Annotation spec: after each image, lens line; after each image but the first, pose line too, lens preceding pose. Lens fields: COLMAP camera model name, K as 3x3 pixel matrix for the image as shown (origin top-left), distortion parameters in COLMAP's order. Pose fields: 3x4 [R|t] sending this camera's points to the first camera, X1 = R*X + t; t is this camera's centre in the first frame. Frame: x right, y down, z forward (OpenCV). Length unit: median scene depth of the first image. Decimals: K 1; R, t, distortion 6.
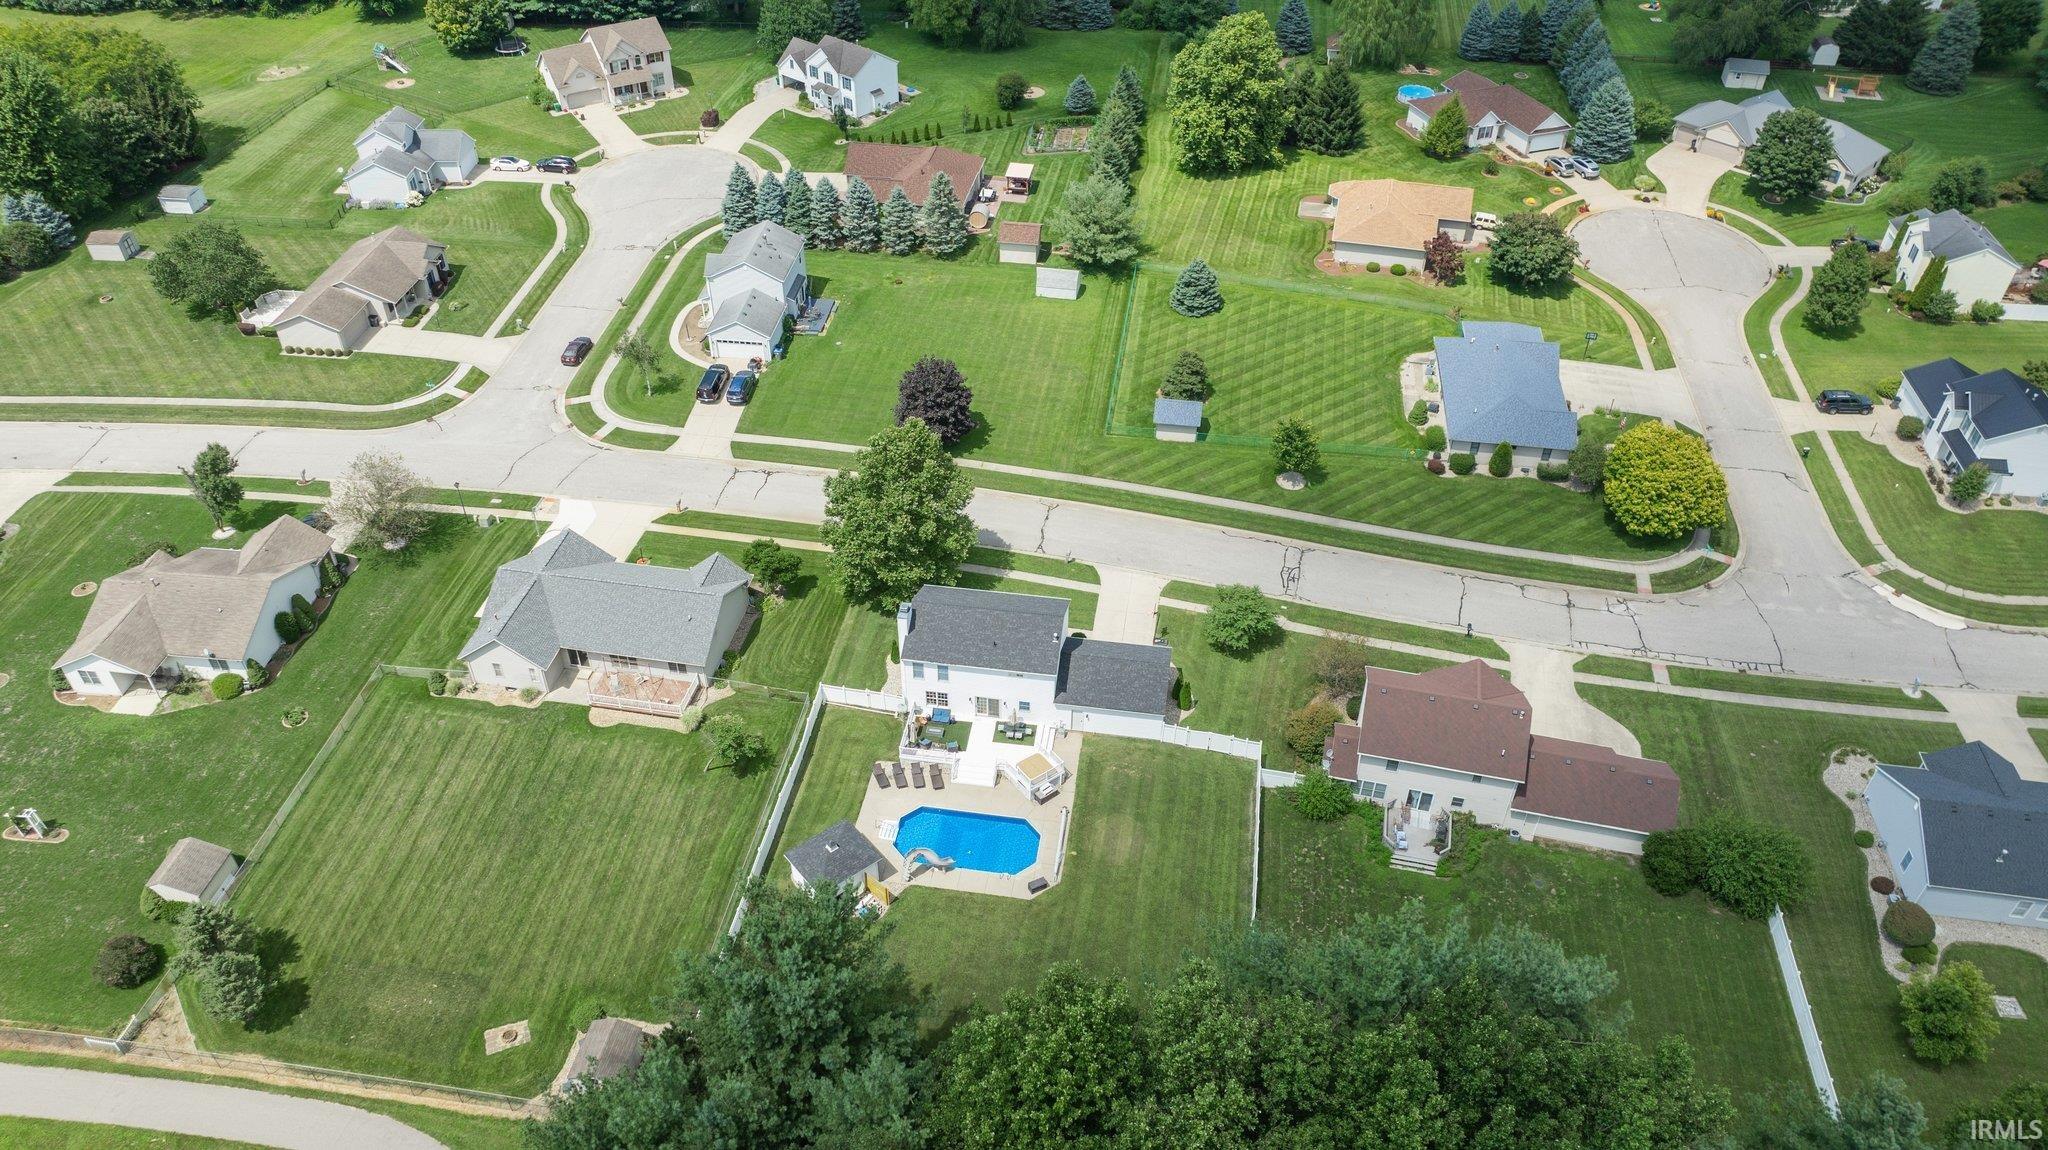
lens RADIAL K [[1424.7, 0, 1024.0], [0, 1424.7, 575.0], [0, 0, 1]] dist [-0.003089, -0.000626]
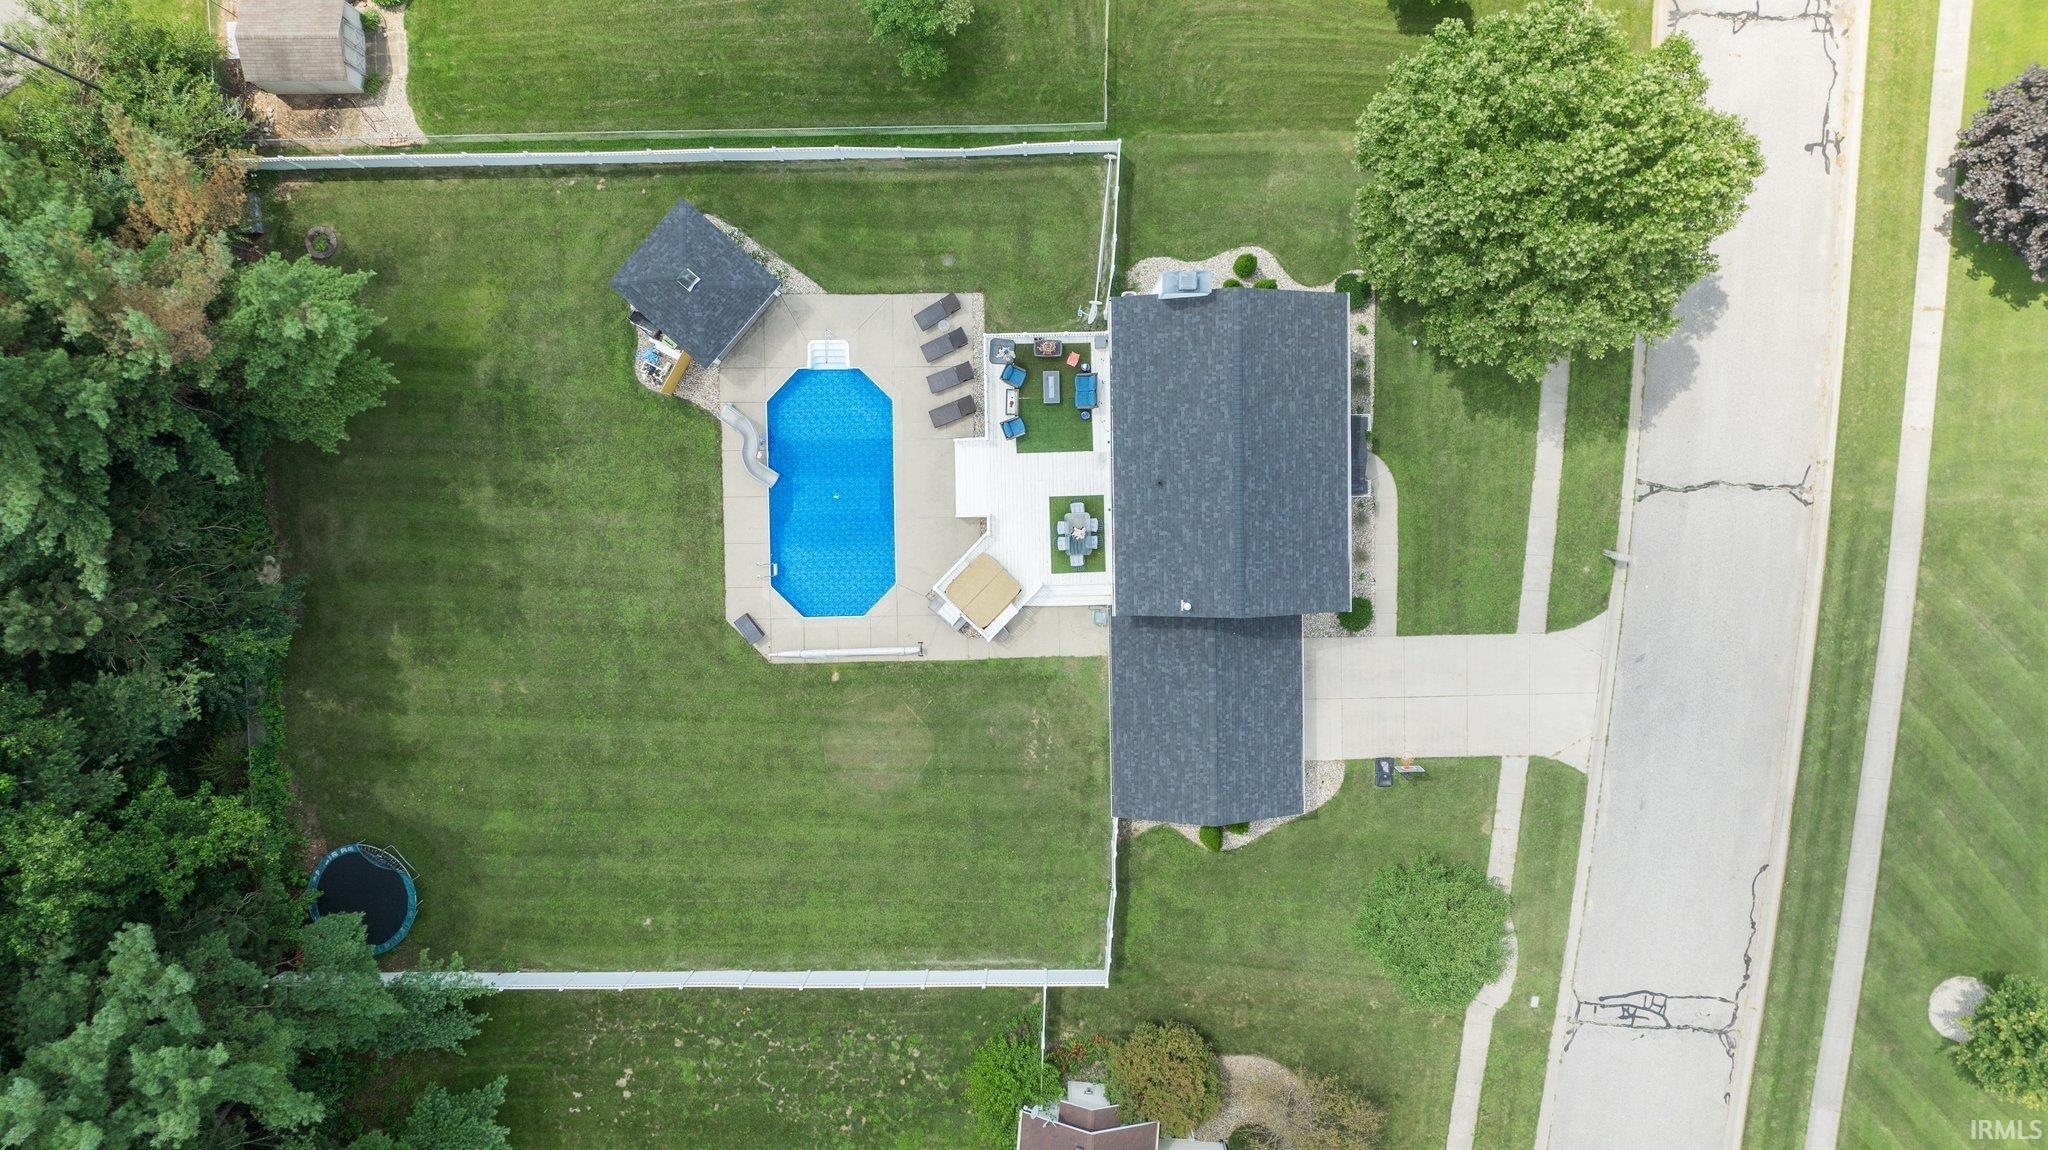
lens RADIAL K [[1441.2, 0, 1024.0], [0, 1441.2, 575.0], [0, 0, 1]] dist [-0.020497, -0.001681]
pose [[0.166047, 0.984938, 0.048215, -0.021085], [-0.623278, 0.066936, 0.779131, -0.303588], [0.764168, -0.159424, 0.625005, 0.650975]]
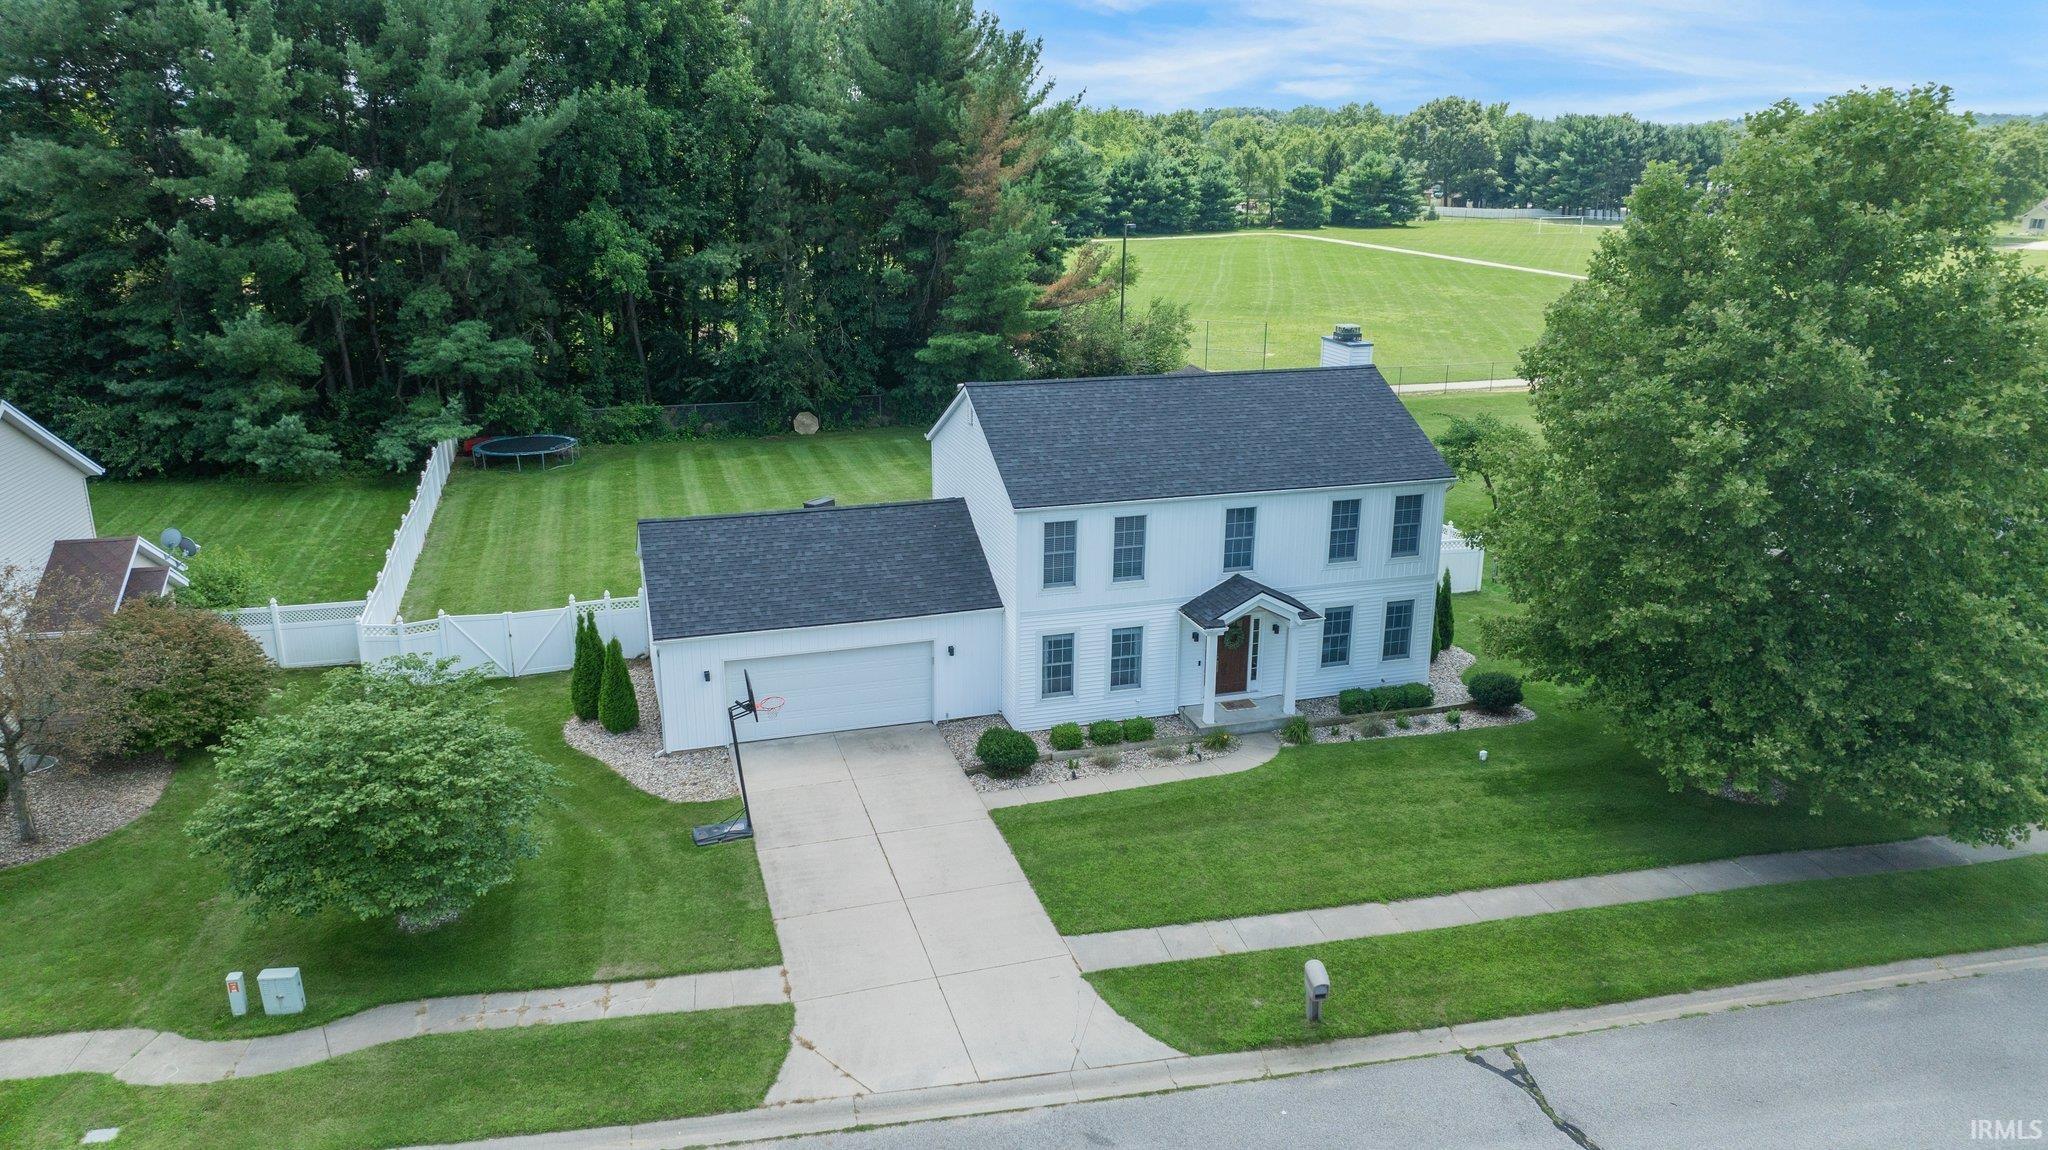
lens RADIAL K [[1441.2, 0, 1024.0], [0, 1441.2, 575.0], [0, 0, 1]] dist [-0.020497, -0.001681]
pose [[-0.900696, 0.109966, -0.420303, 0.165895], [-0.289893, 0.568443, 0.769957, -0.214645], [0.323587, 0.815341, -0.480116, 1.212063]]
